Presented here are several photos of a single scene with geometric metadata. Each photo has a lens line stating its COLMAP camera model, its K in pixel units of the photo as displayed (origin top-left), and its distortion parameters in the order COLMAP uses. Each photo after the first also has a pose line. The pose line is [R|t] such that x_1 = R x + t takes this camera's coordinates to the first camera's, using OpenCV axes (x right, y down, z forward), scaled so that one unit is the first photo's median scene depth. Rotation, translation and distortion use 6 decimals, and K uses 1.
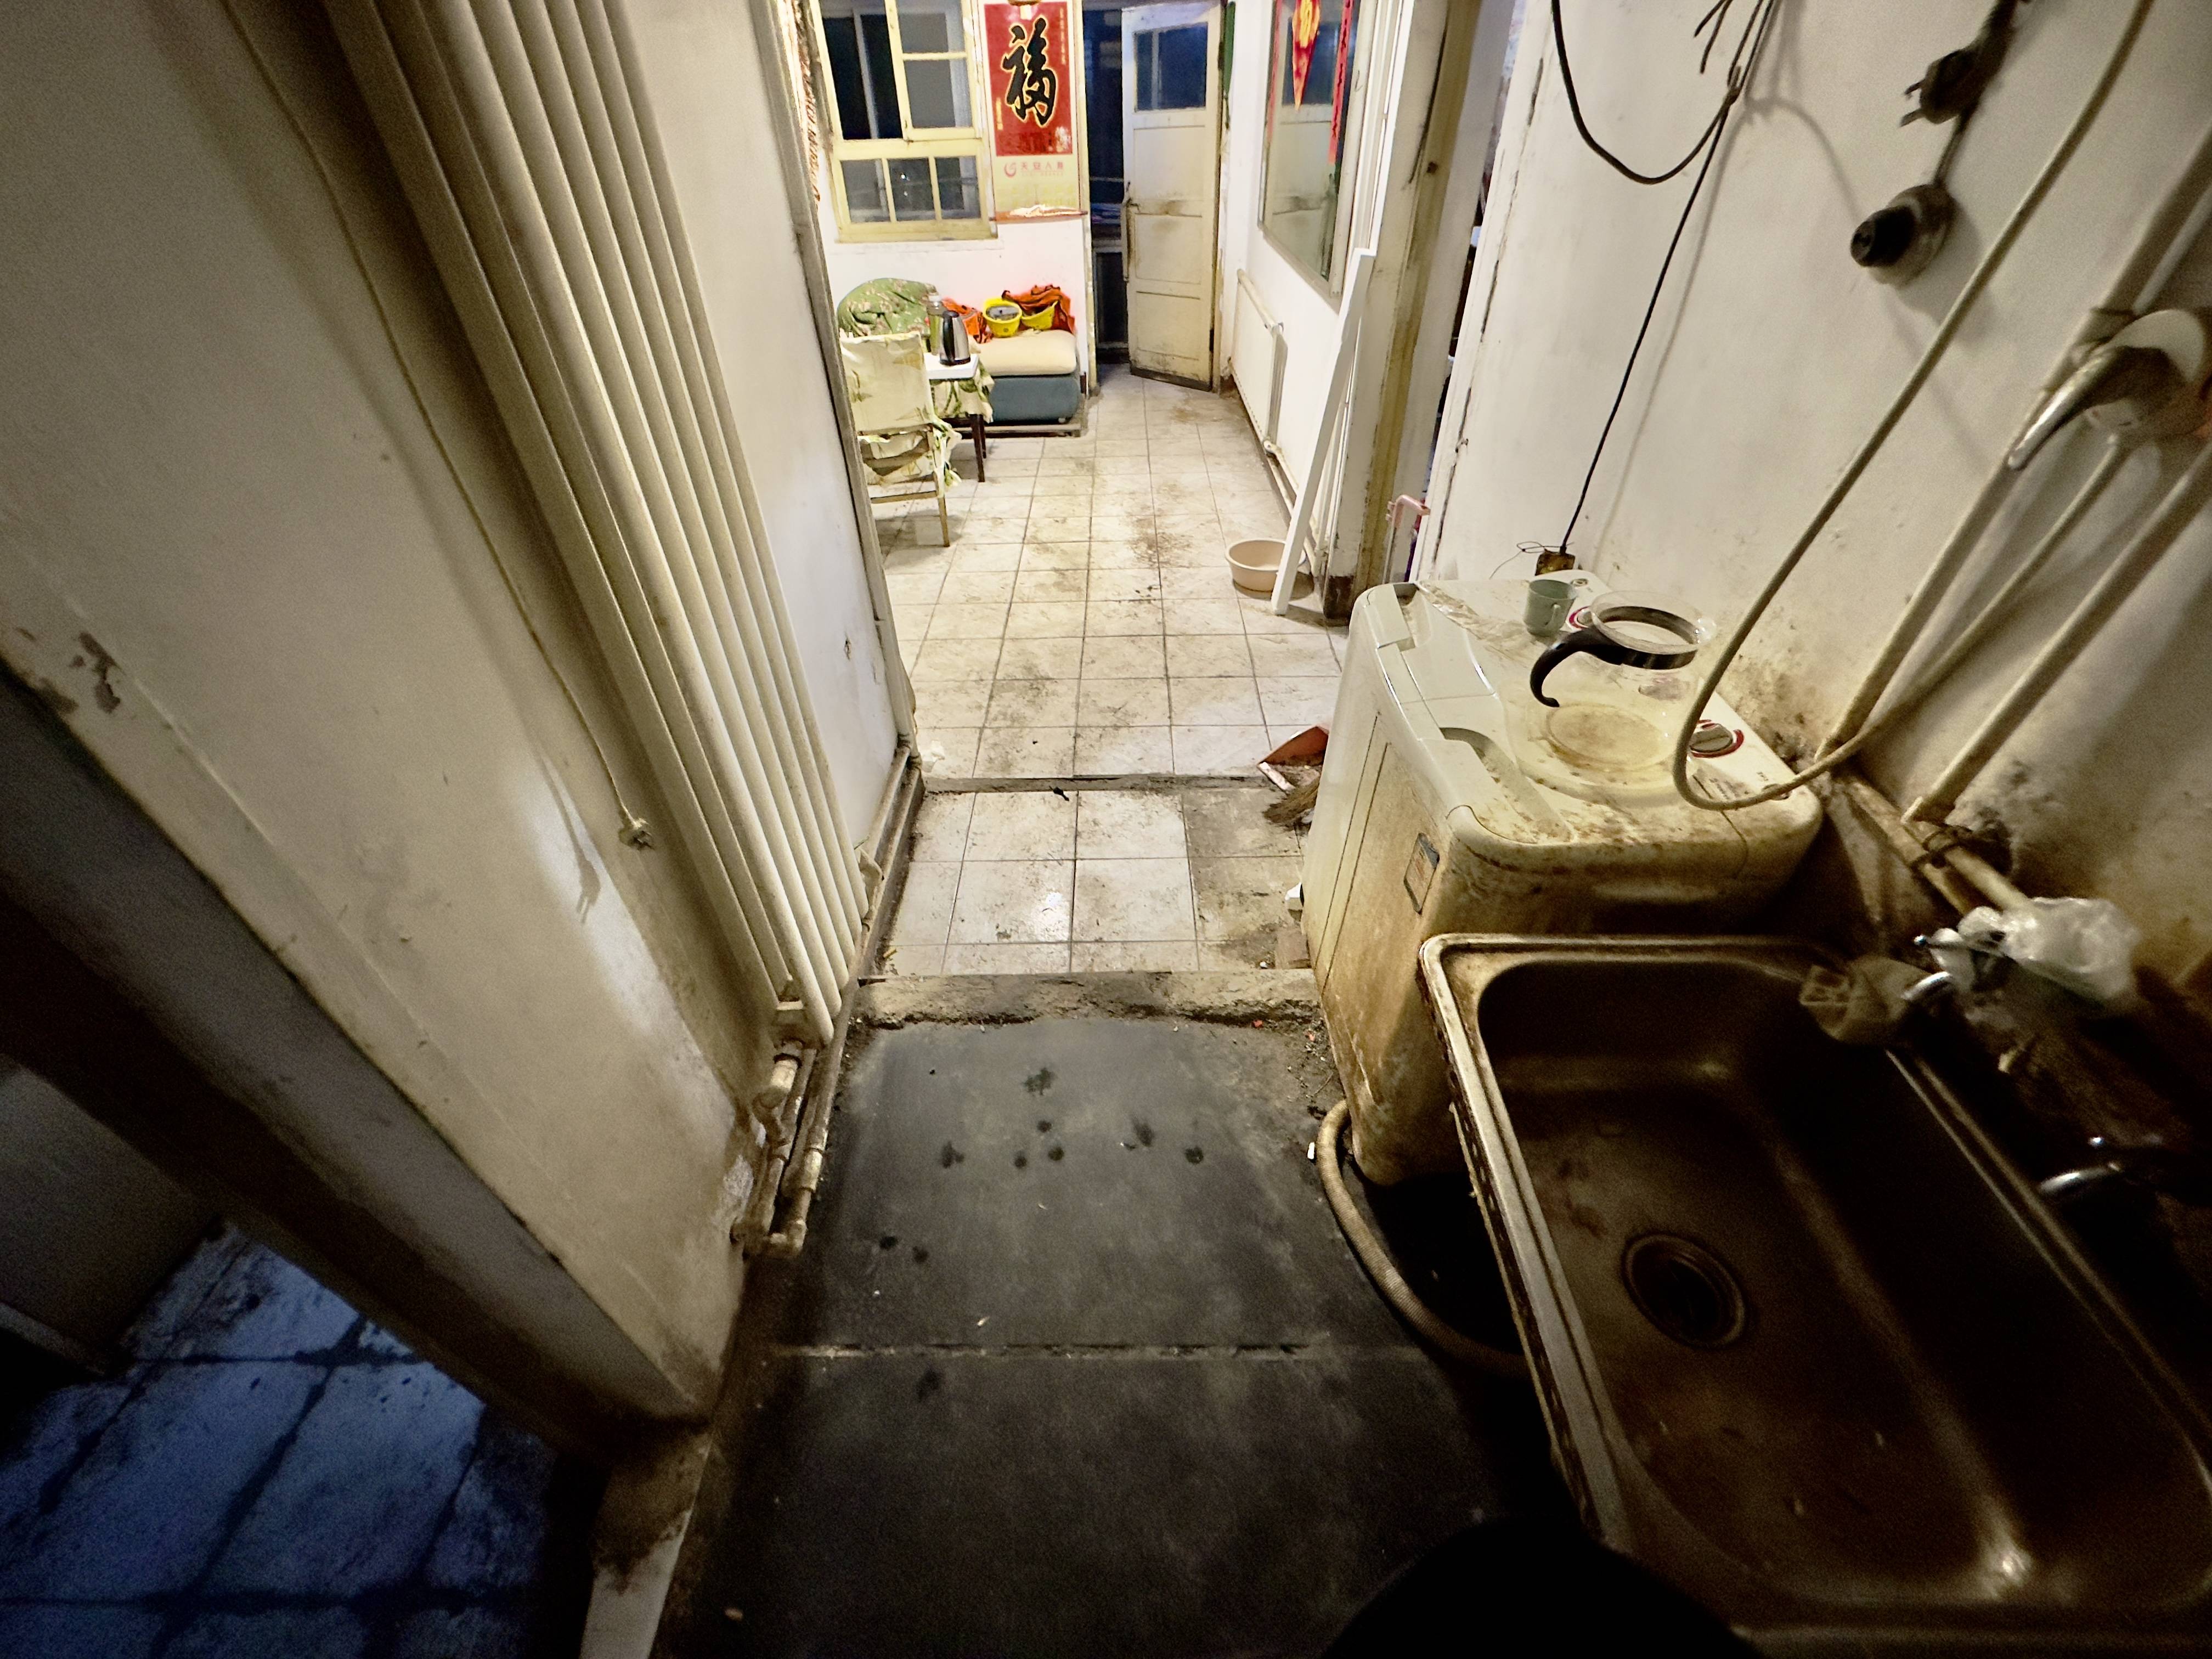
lens RADIAL K [[885.8, 0, 1107.7], [0, 885.8, 835.2], [0, 0, 1]] dist [-0.003511, 0.000526]
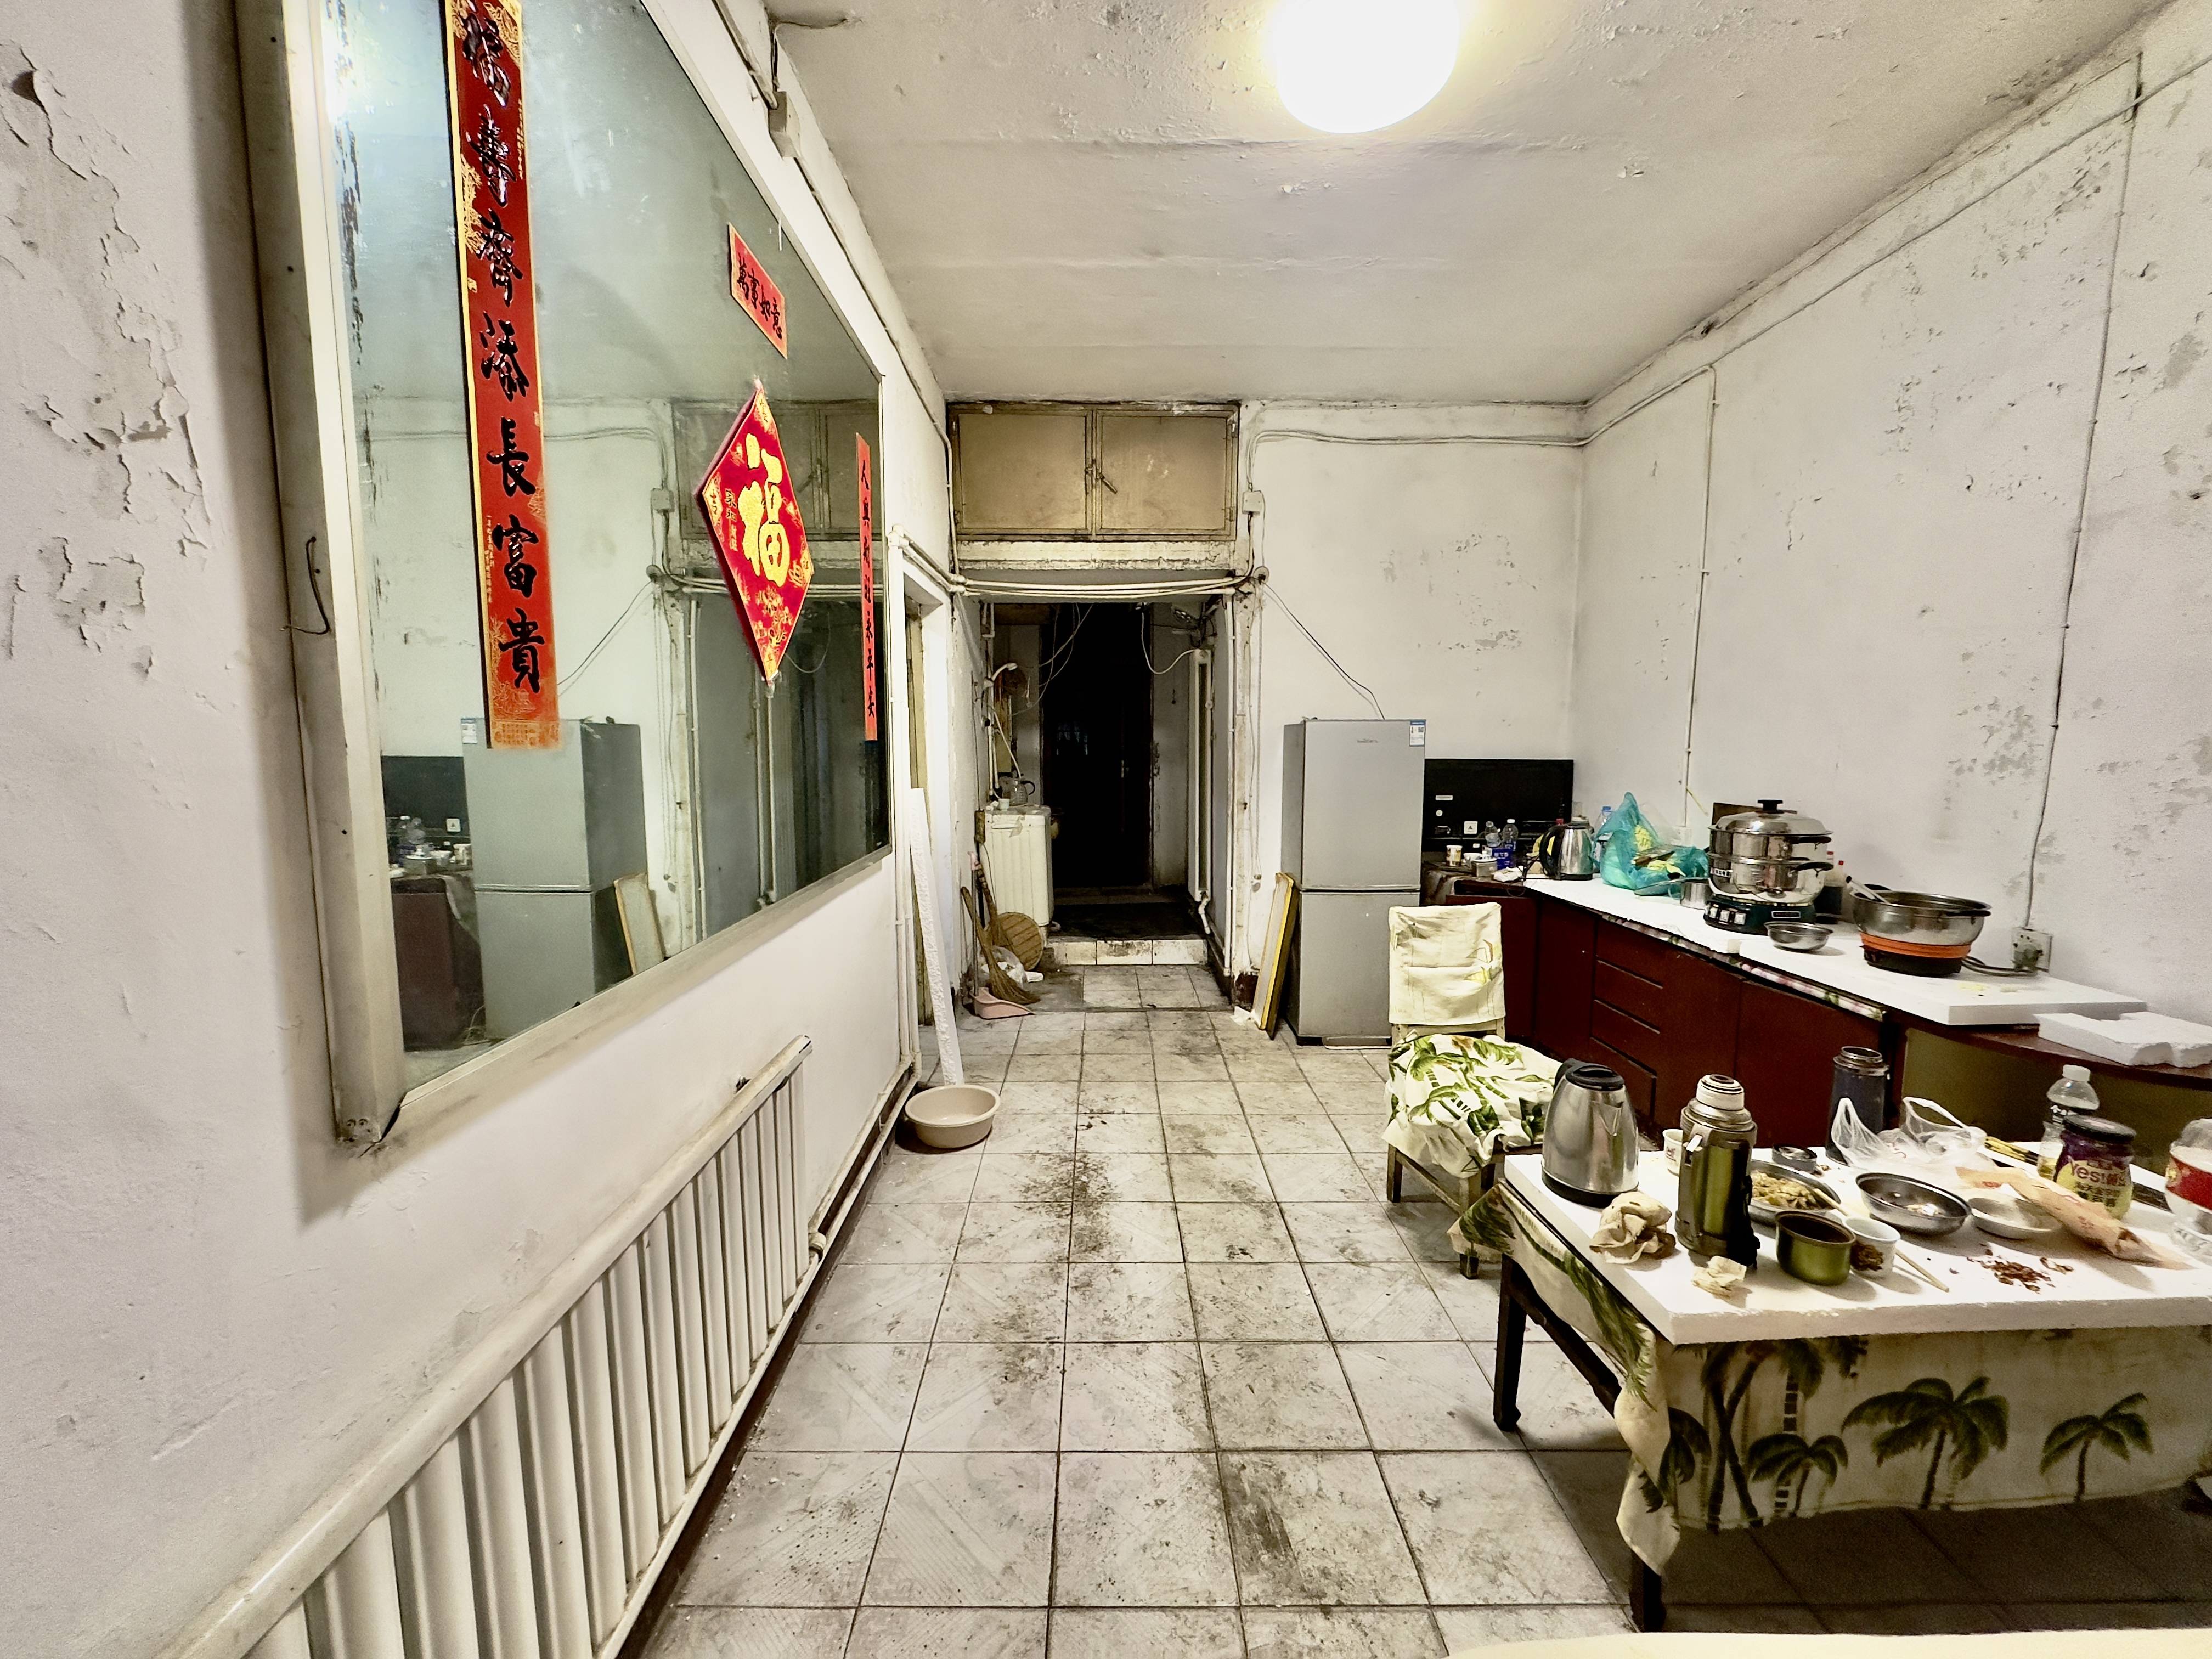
lens RADIAL K [[885.8, 0, 1101.6], [0, 885.8, 831.4], [0, 0, 1]] dist [-0.003511, 0.000526]
pose [[-0.999477, 0.030922, -0.009433, 0.024934], [0.014447, 0.688218, 0.725360, -0.785100], [0.028922, 0.724845, -0.688305, 0.990087]]
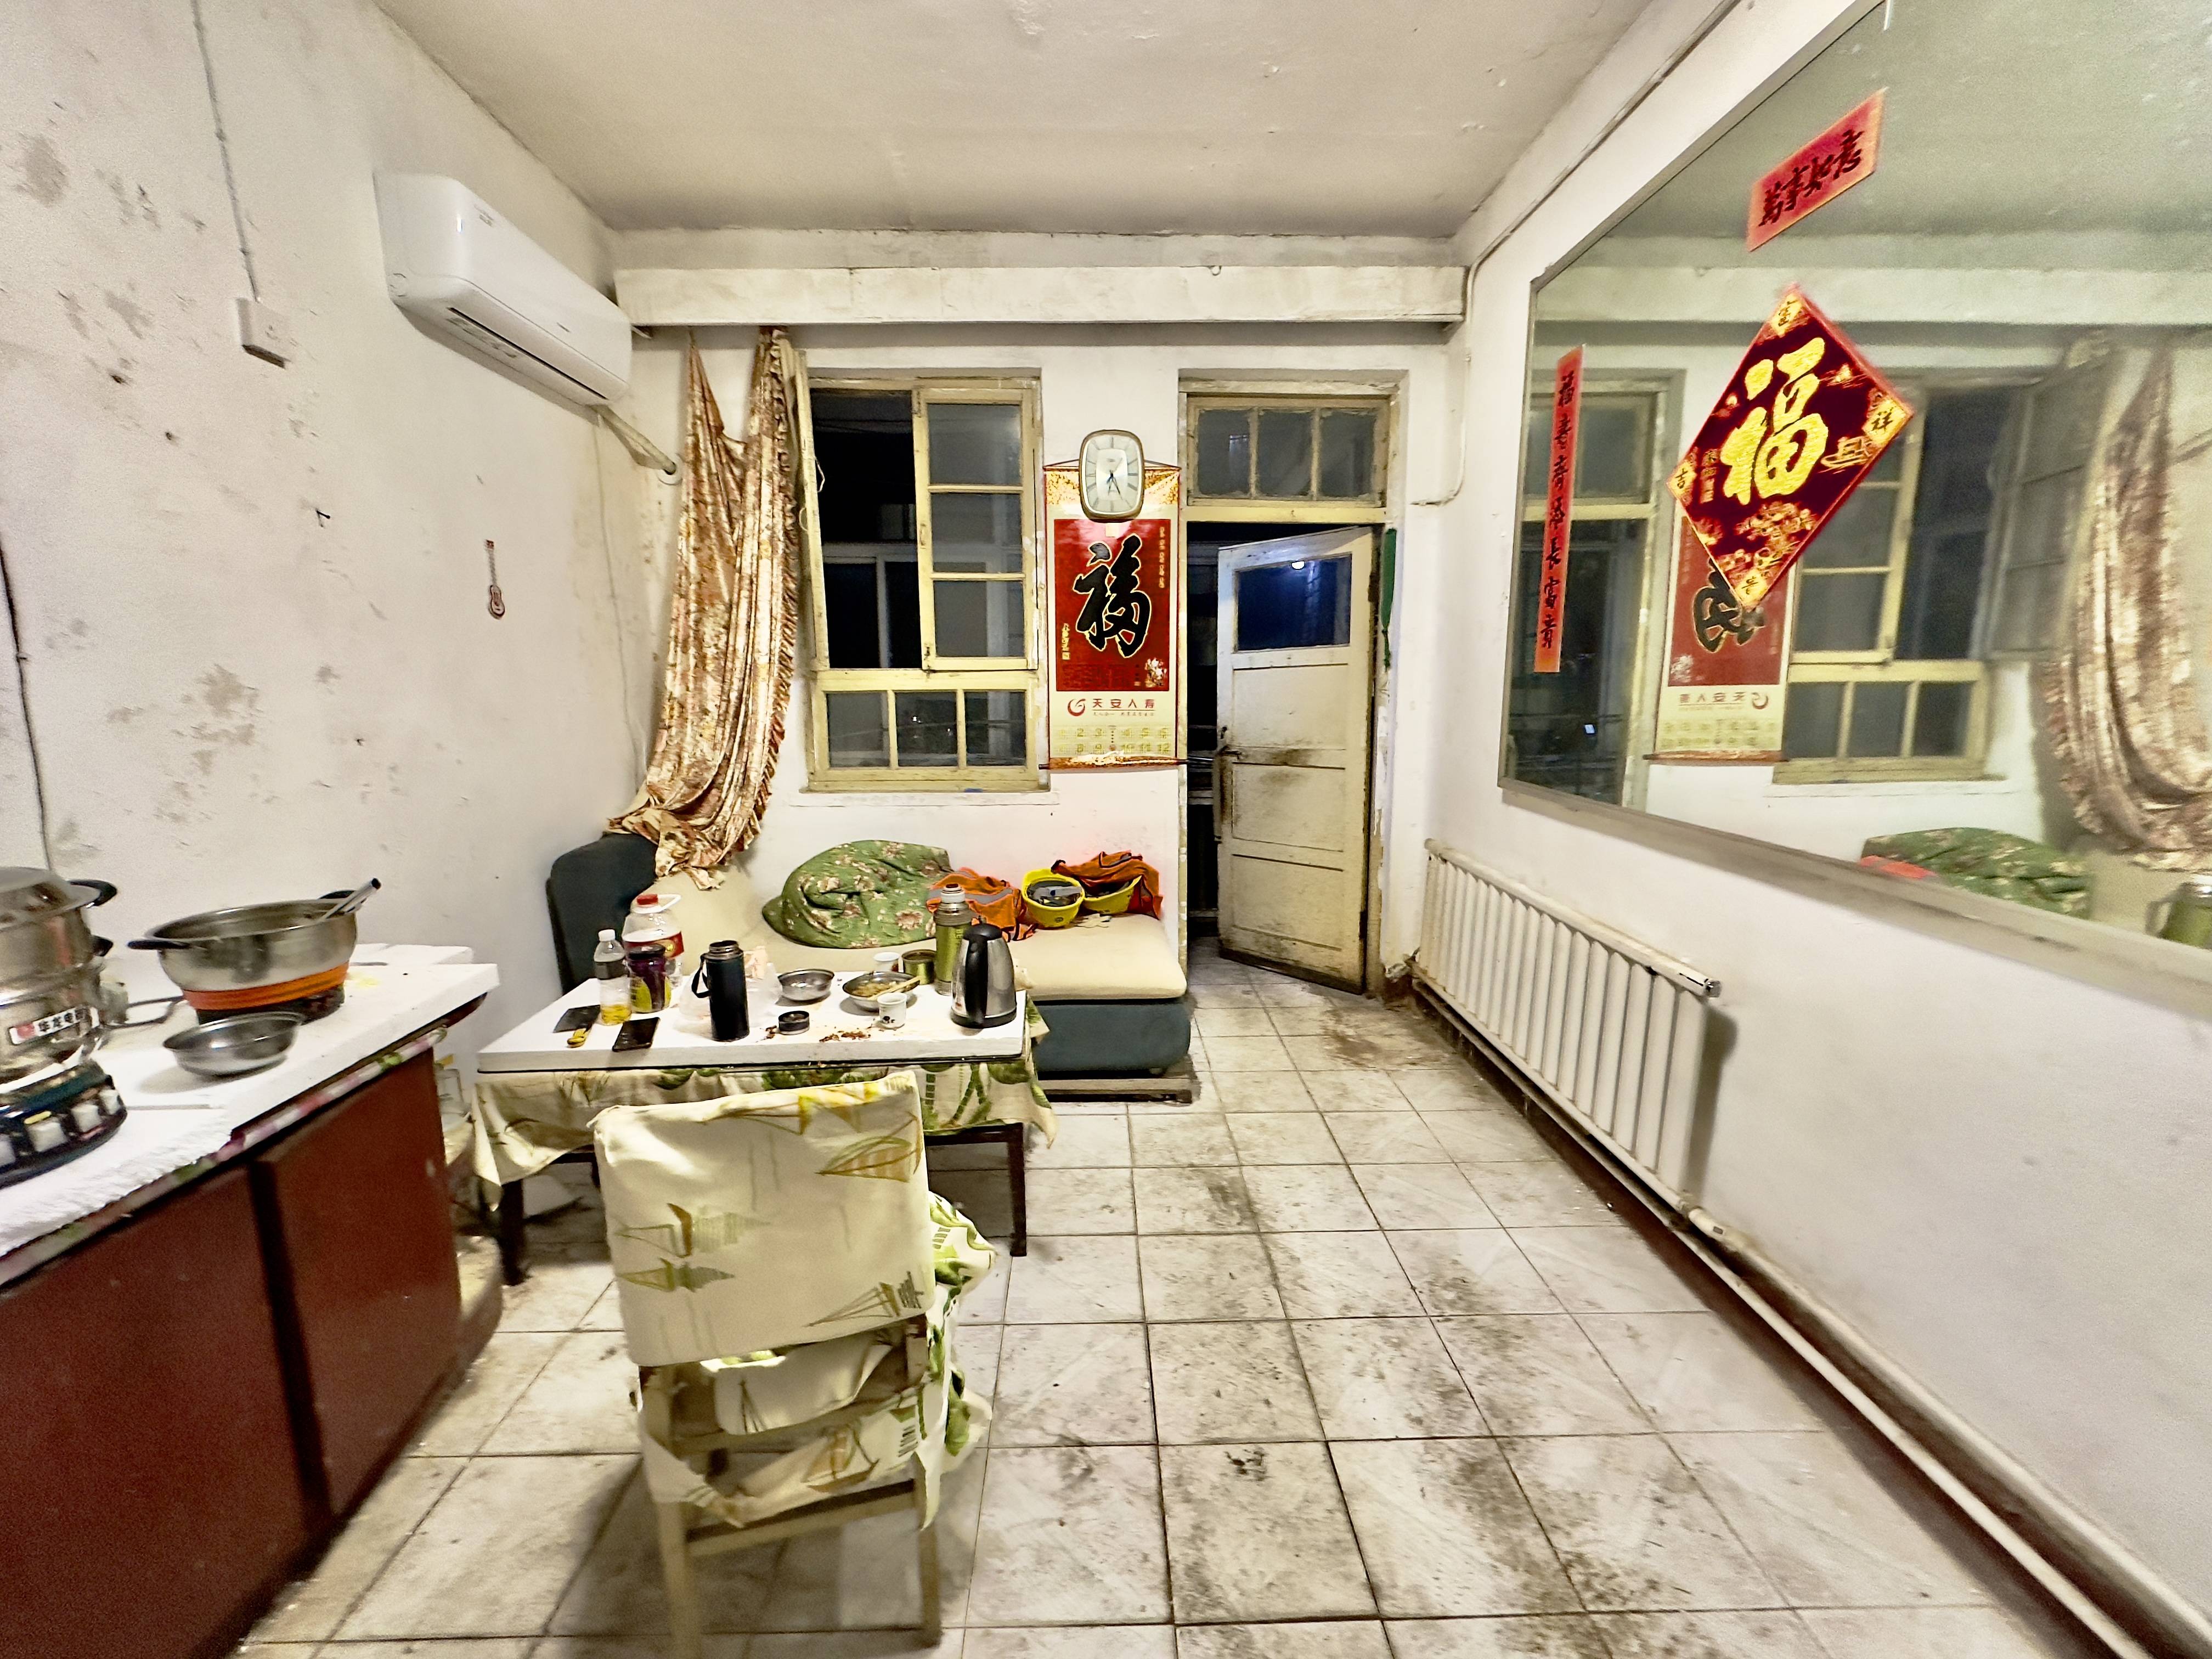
lens RADIAL K [[885.8, 0, 1107.3], [0, 885.8, 832.0], [0, 0, 1]] dist [-0.003511, 0.000526]
pose [[0.999345, 0.016568, 0.032167, -0.106269], [0.001943, 0.863160, -0.504927, -0.327390], [-0.036131, 0.504659, 0.862562, 0.461860]]
